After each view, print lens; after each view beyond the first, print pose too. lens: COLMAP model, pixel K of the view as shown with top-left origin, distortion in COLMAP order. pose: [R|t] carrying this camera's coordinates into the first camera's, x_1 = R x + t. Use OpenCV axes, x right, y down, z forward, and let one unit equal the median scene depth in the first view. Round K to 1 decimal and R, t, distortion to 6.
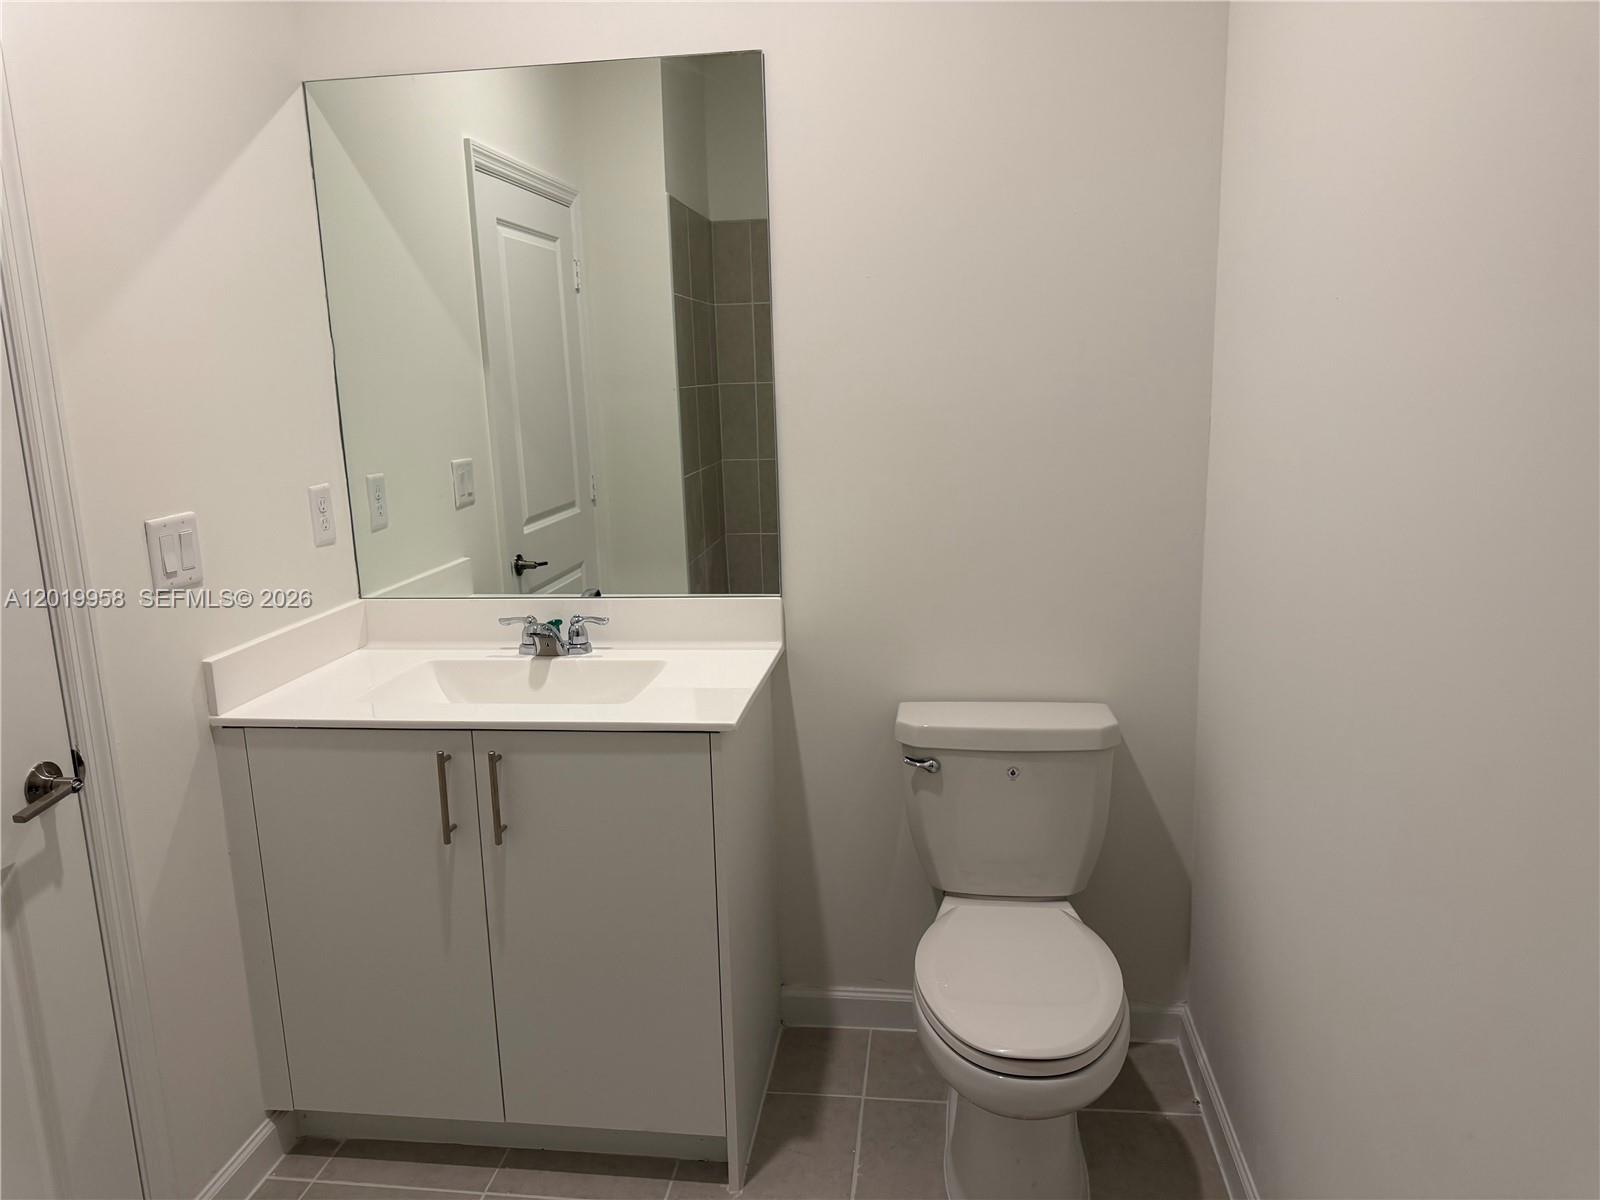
lens RADIAL K [[1096.8, 0, 800.0], [0, 1096.8, 600.0], [0, 0, 1]] dist [-0.006236, 0.000814]
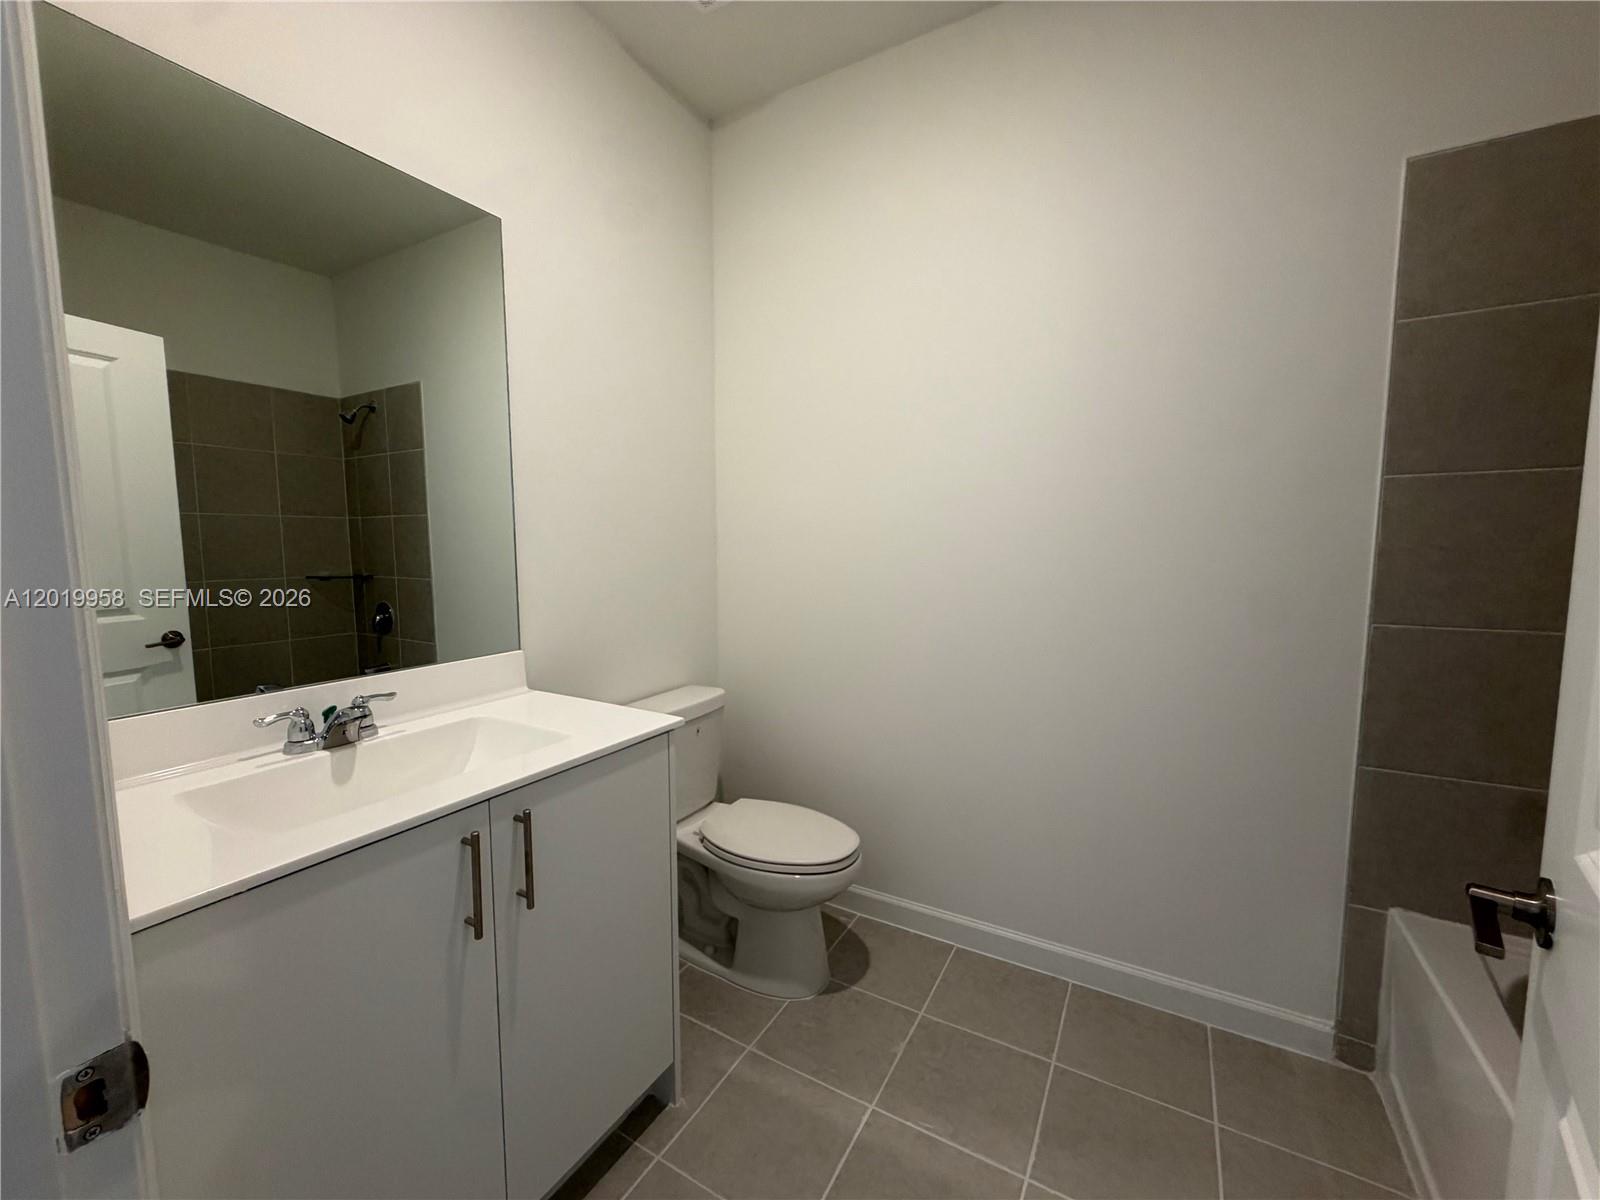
lens RADIAL K [[640.5, 0, 800.0], [0, 640.5, 600.0], [0, 0, 1]] dist [-0.000819, -0.000086]
pose [[0.385570, -0.056150, 0.920968, -0.580242], [0.169960, 0.985389, -0.011078, 0.002386], [-0.906890, 0.160799, 0.389480, 0.439796]]
